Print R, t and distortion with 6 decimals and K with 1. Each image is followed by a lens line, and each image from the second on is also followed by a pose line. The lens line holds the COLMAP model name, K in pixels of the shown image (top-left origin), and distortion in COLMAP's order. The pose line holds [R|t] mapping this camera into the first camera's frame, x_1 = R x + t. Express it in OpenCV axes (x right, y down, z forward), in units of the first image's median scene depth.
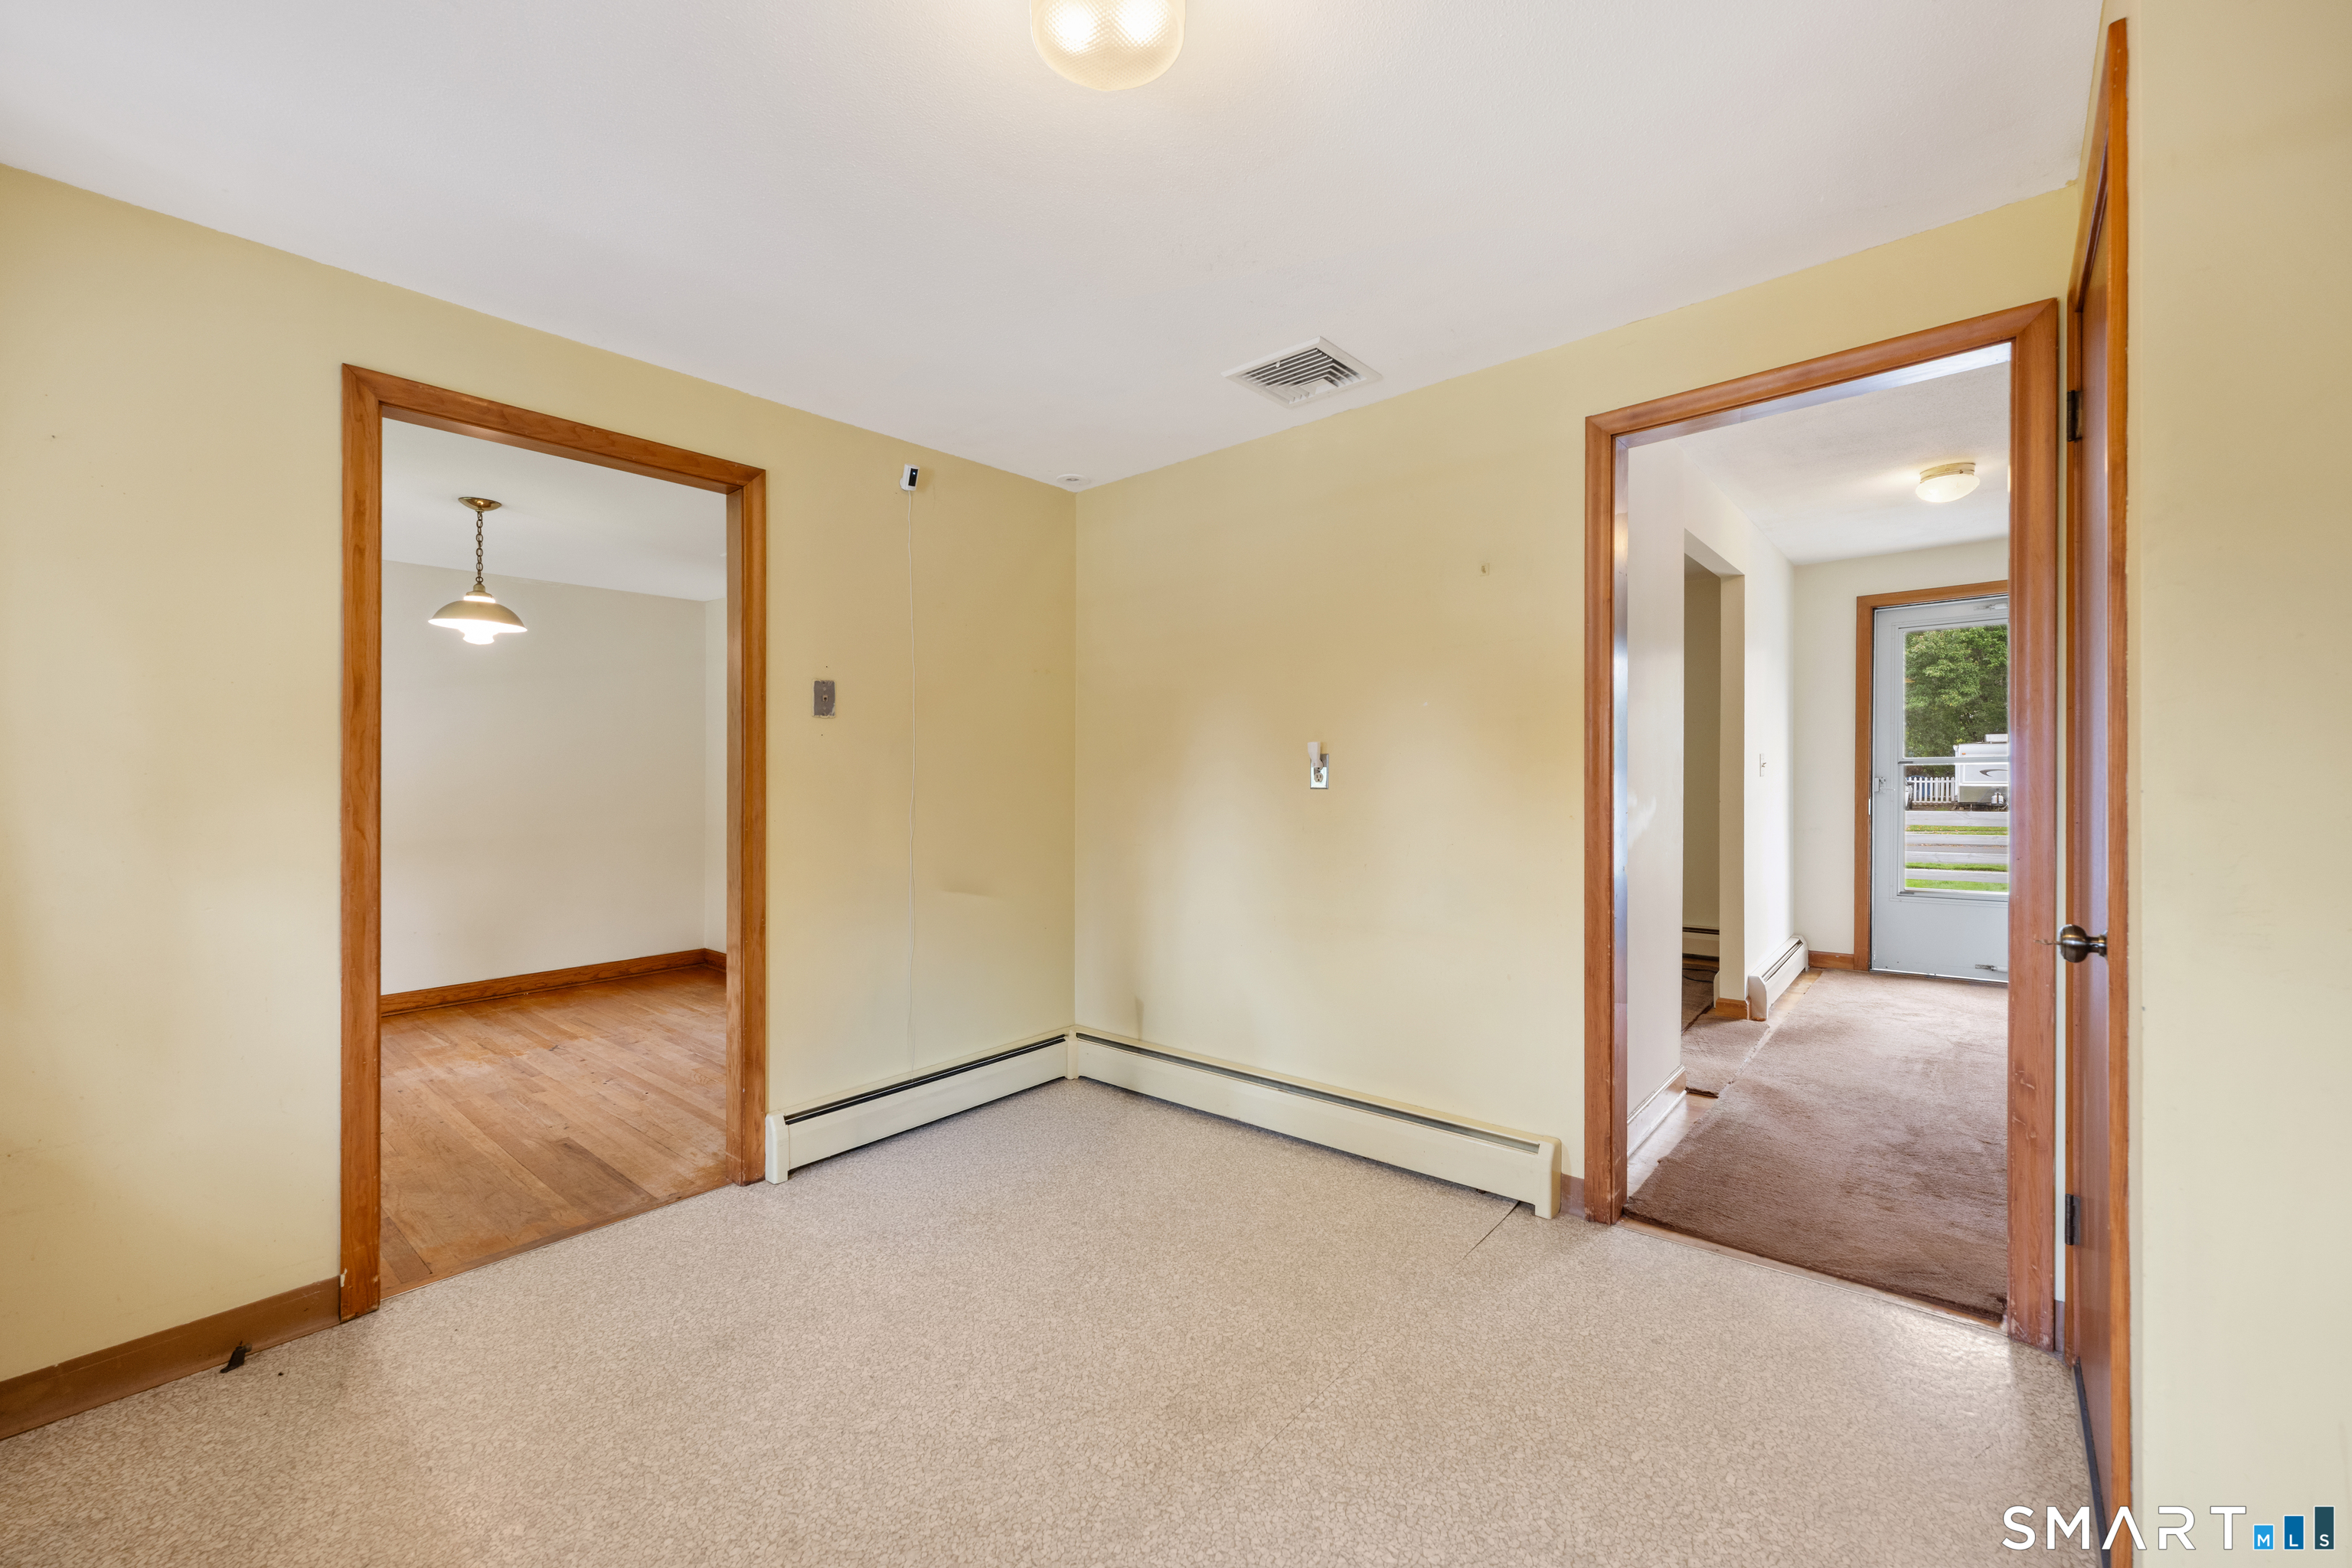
lens RADIAL K [[935.1, 0, 1171.3], [0, 935.1, 798.7], [0, 0, 1]] dist [0.002131, 0.000091]
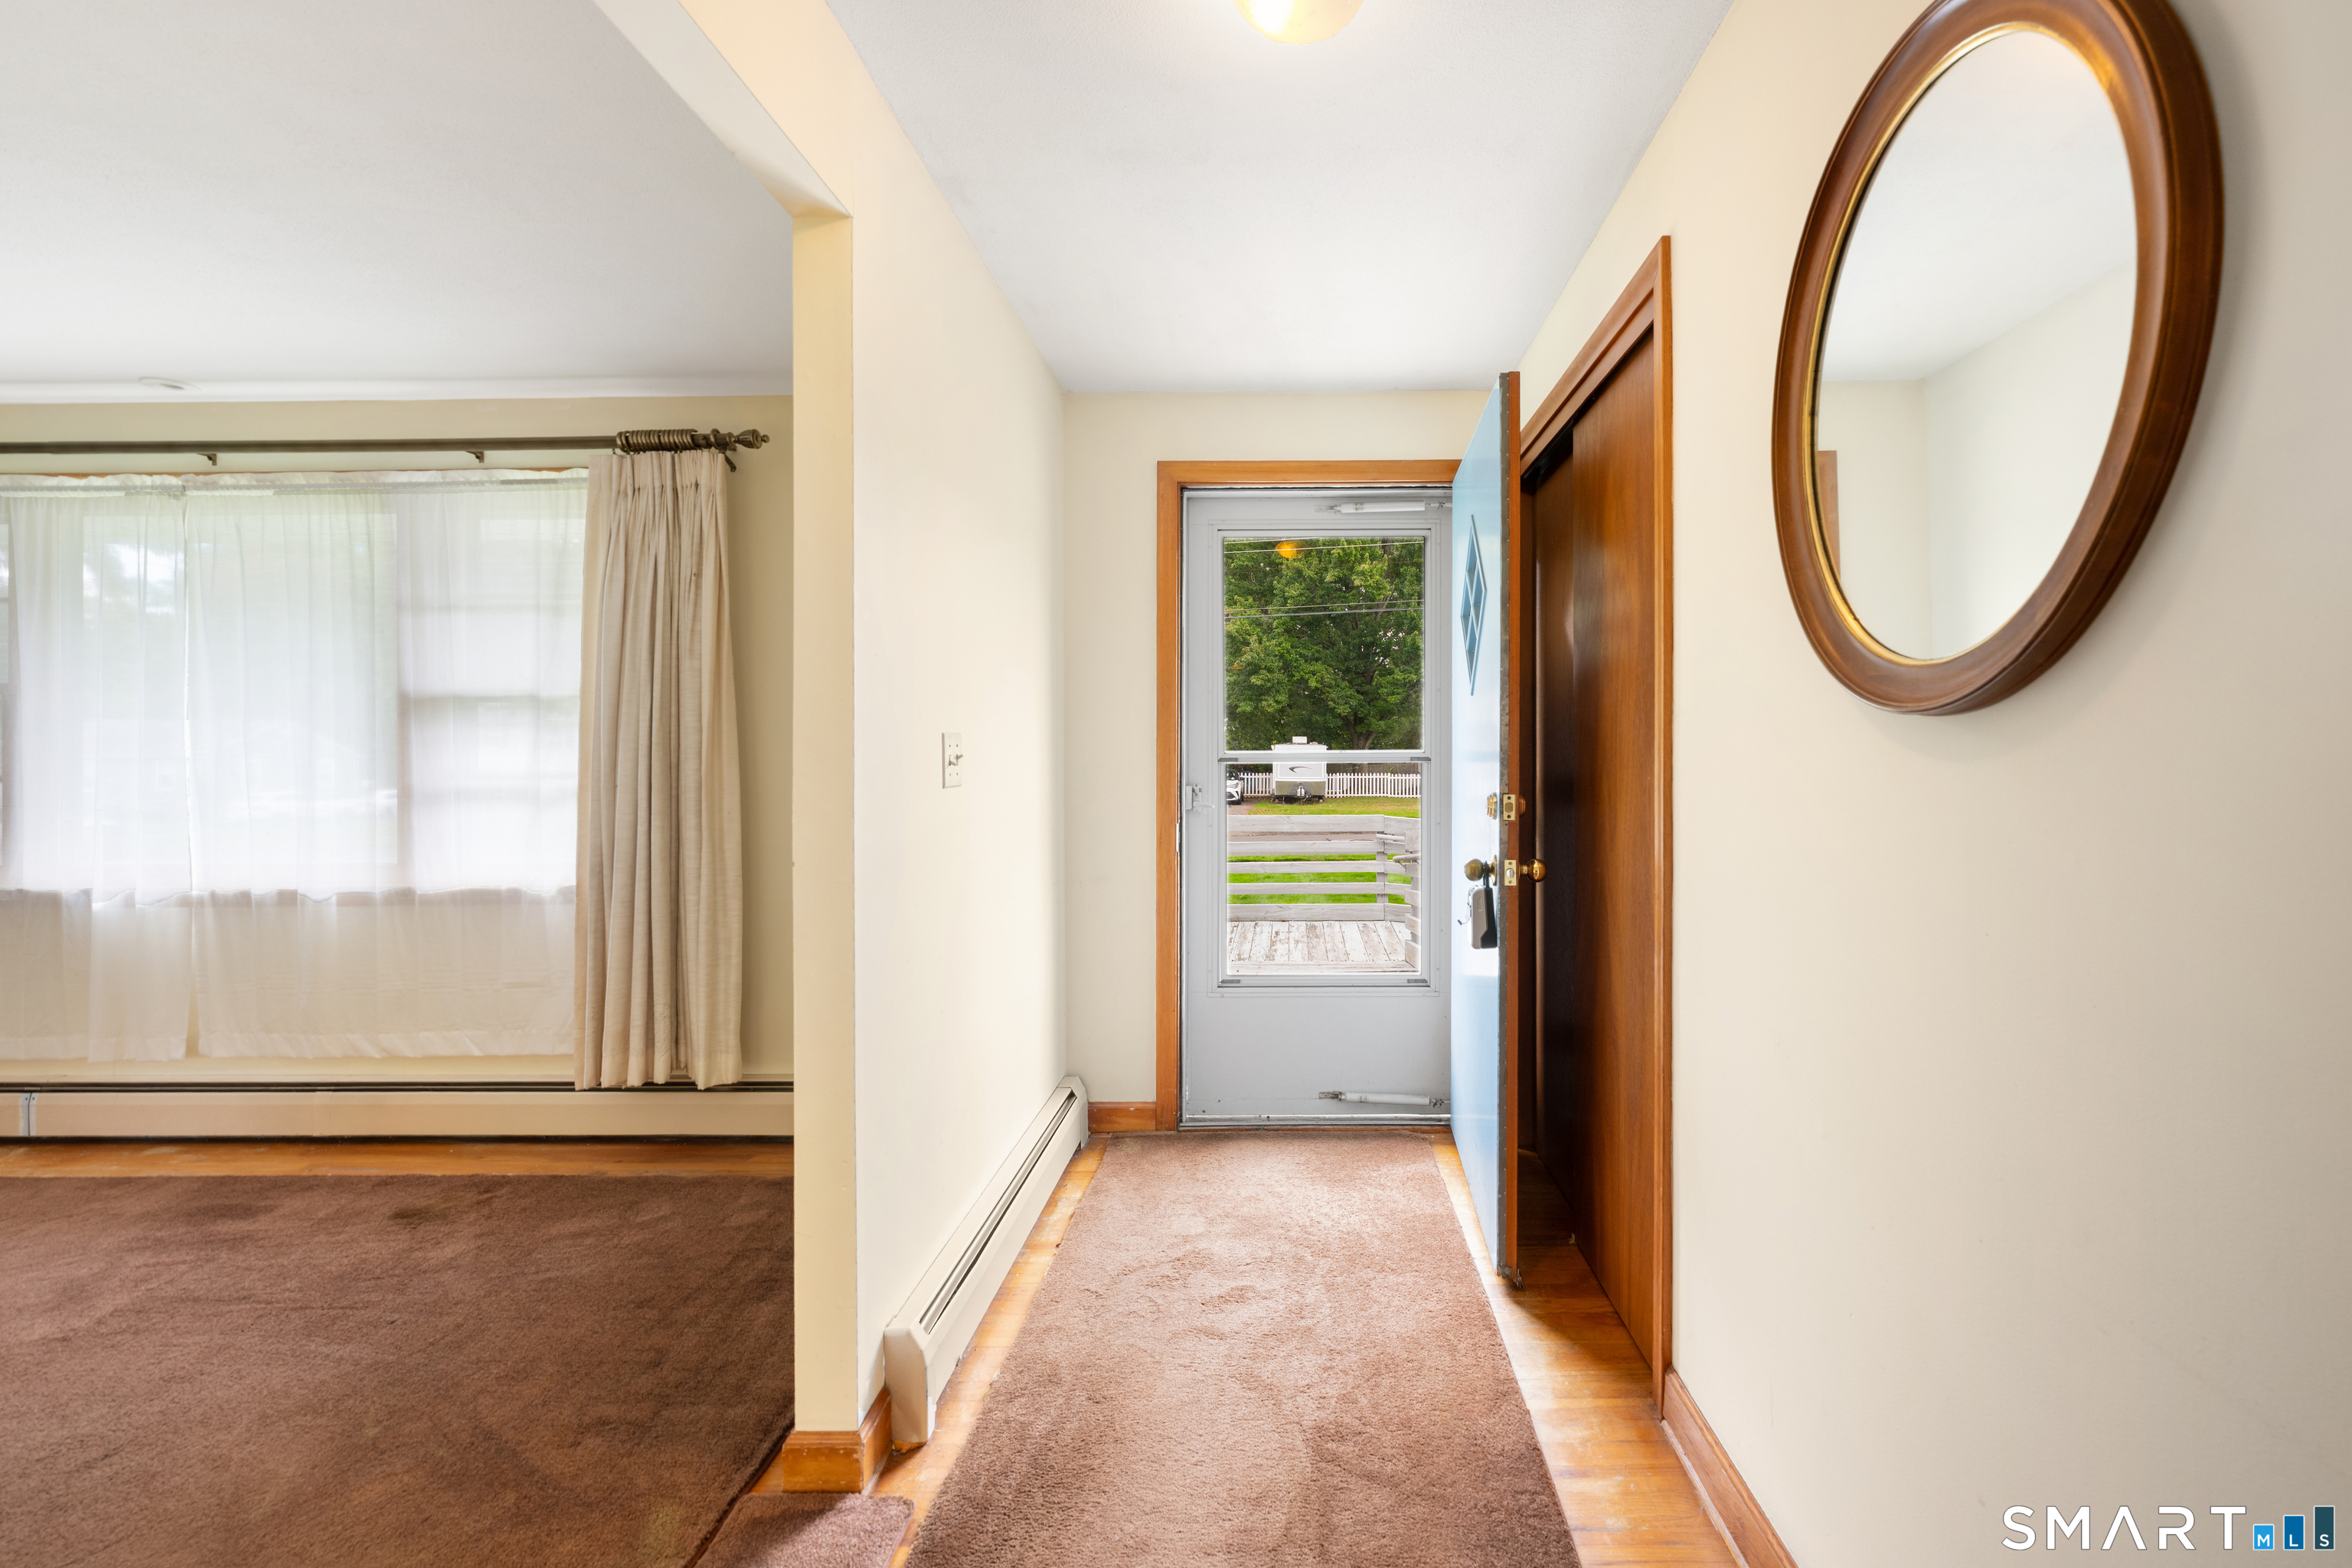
lens RADIAL K [[935.1, 0, 1171.3], [0, 935.1, 798.7], [0, 0, 1]] dist [0.002131, 0.000091]
pose [[0.829535, -0.009872, 0.558368, 0.421446], [0.004429, 0.999929, 0.011097, -0.021070], [-0.558438, -0.006732, 0.829519, 0.526320]]
